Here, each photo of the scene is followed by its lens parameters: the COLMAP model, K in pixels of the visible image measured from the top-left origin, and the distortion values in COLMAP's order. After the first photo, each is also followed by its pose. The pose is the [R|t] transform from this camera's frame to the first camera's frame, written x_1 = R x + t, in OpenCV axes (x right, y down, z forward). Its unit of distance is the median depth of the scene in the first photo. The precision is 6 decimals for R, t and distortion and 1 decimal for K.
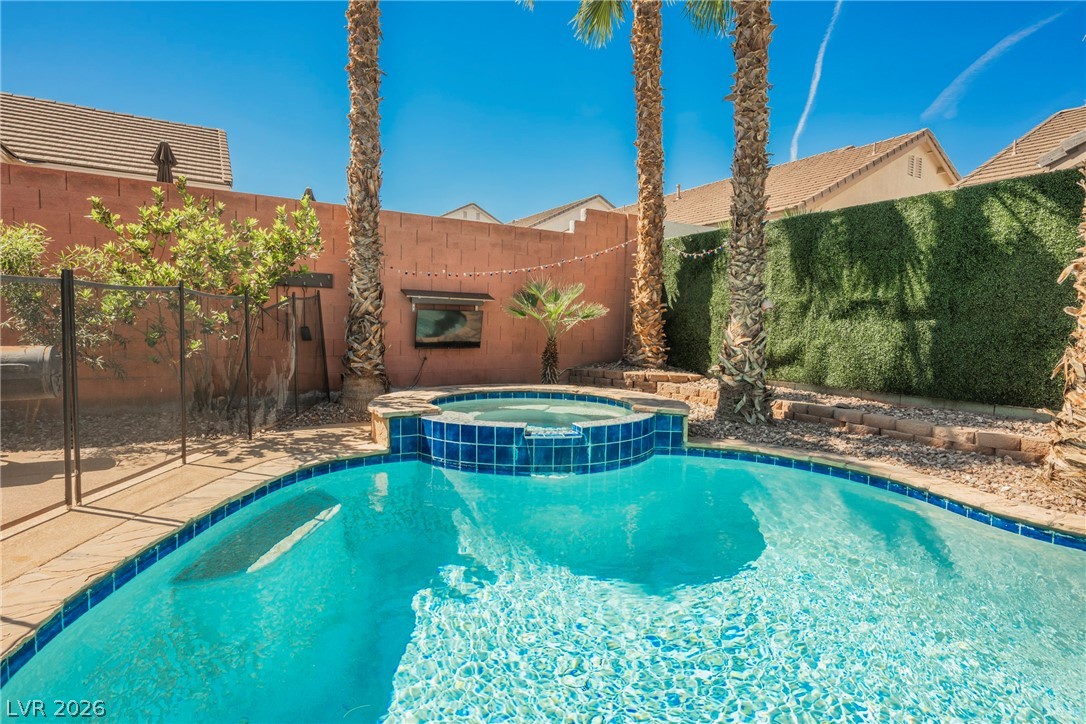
lens RADIAL K [[563.1, 0, 541.3], [0, 563.1, 356.5], [0, 0, 1]] dist [0.002555, 0.000713]
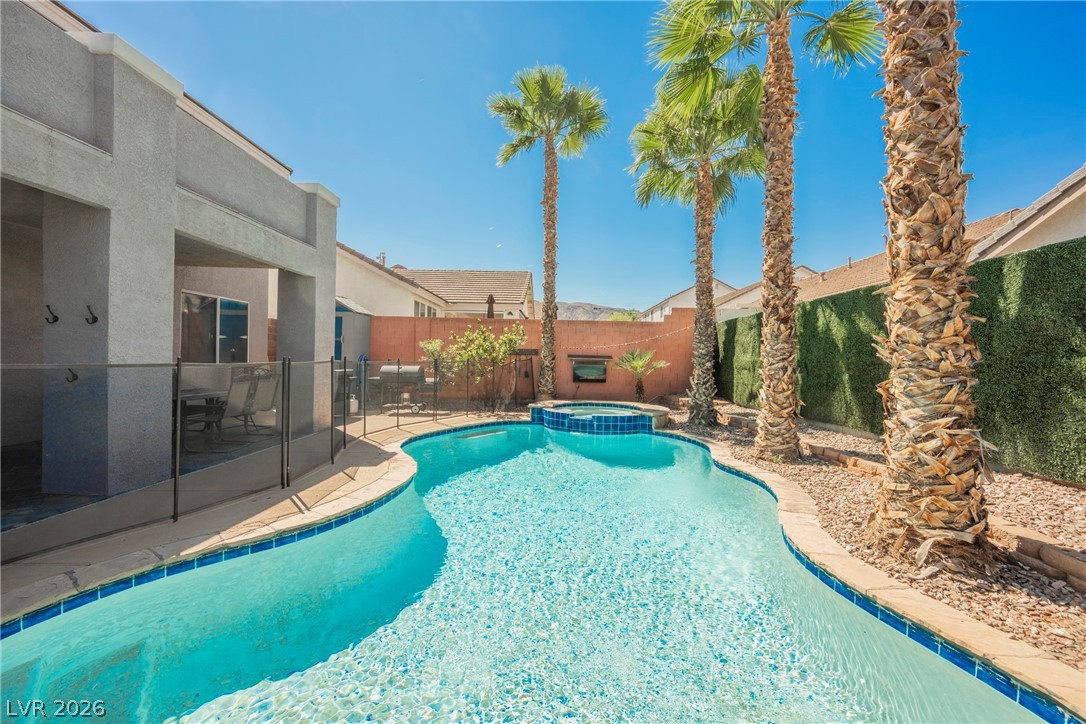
lens RADIAL K [[424.9, 0, 543.5], [0, 424.9, 364.7], [0, 0, 1]] dist [-0.003060, -0.000052]
pose [[0.839404, 0.003927, -0.543494, 0.593353], [-0.035638, 0.998220, -0.047828, 0.000498], [0.542338, 0.059516, 0.838050, -0.447943]]
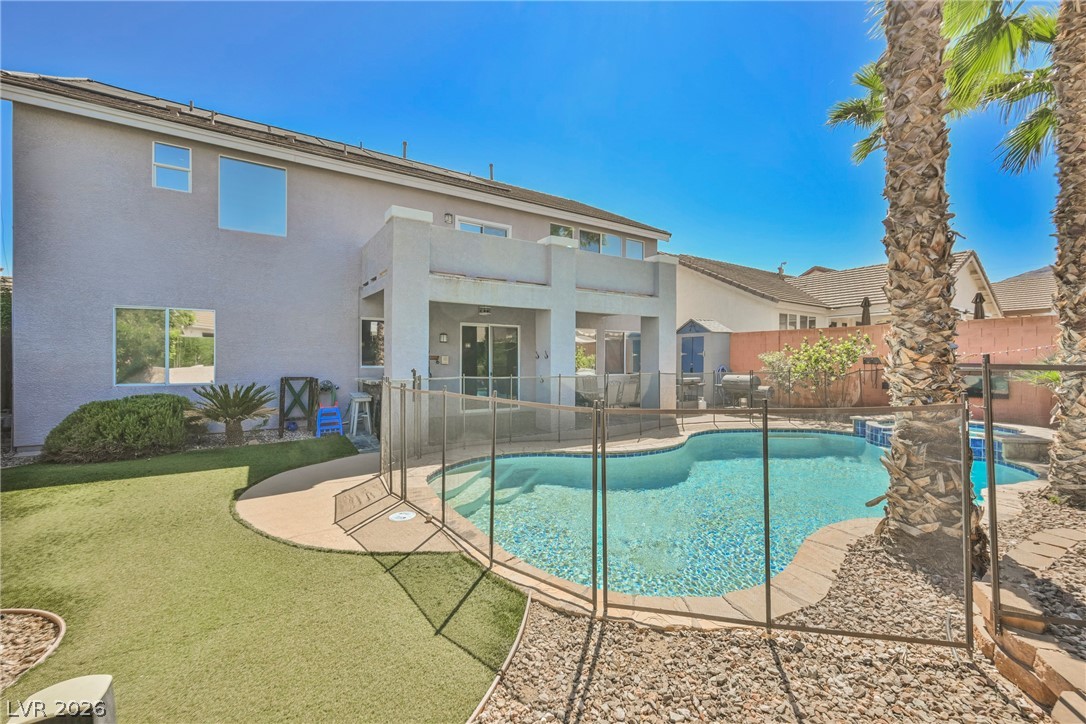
lens RADIAL K [[424.9, 0, 538.1], [0, 424.9, 364.2], [0, 0, 1]] dist [-0.003060, -0.000052]
pose [[0.002052, -0.009181, -0.999956, 1.170101], [-0.058077, 0.998269, -0.009284, -0.028472], [0.998310, 0.058093, 0.001515, -0.325412]]
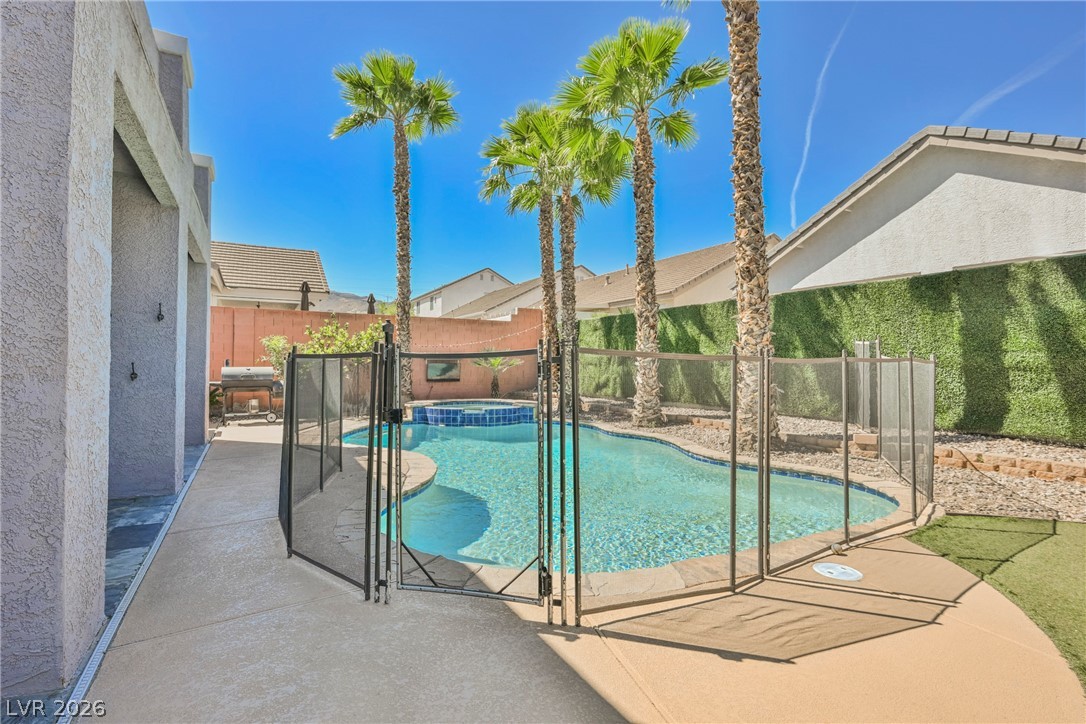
lens RADIAL K [[544.5, 0, 534.4], [0, 544.5, 359.1], [0, 0, 1]] dist [-0.009688, 0.002745]
pose [[0.997992, -0.013941, -0.061788, 0.306893], [0.009583, 0.997481, -0.070278, 0.048179], [0.062612, 0.069545, 0.995612, -1.009954]]
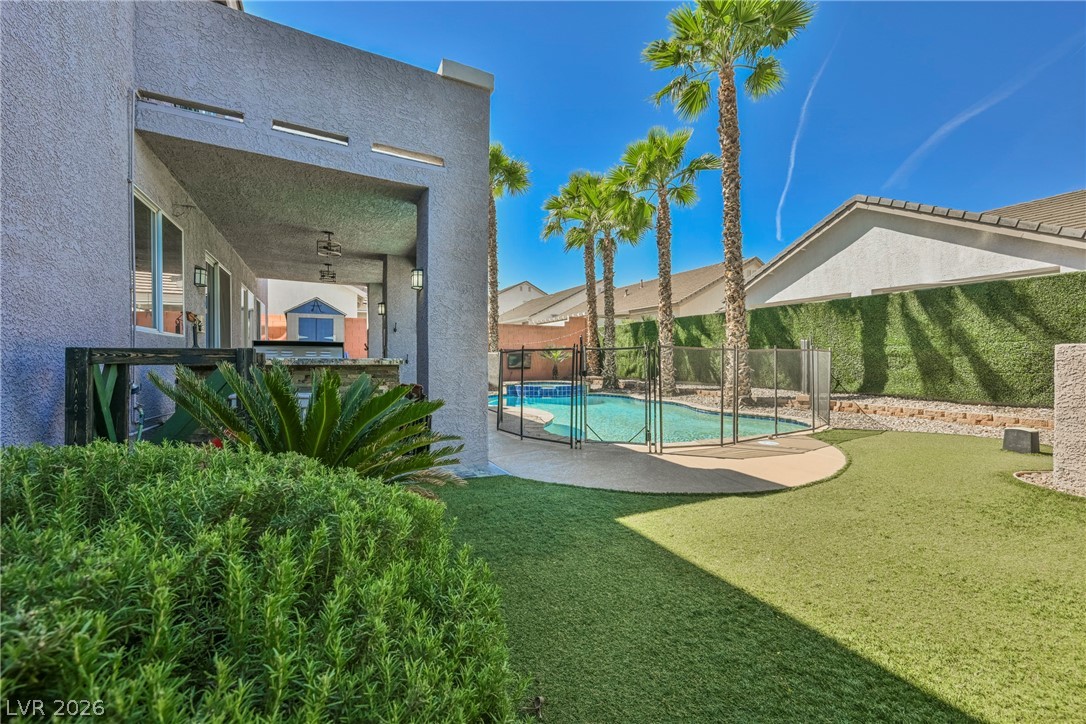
lens RADIAL K [[457.8, 0, 541.2], [0, 457.8, 362.8], [0, 0, 1]] dist [-0.000481, -0.000292]
pose [[0.995423, -0.018668, -0.093727, 0.181396], [0.013859, 0.998566, -0.051701, 0.083149], [0.094558, 0.050165, 0.994255, -1.451642]]
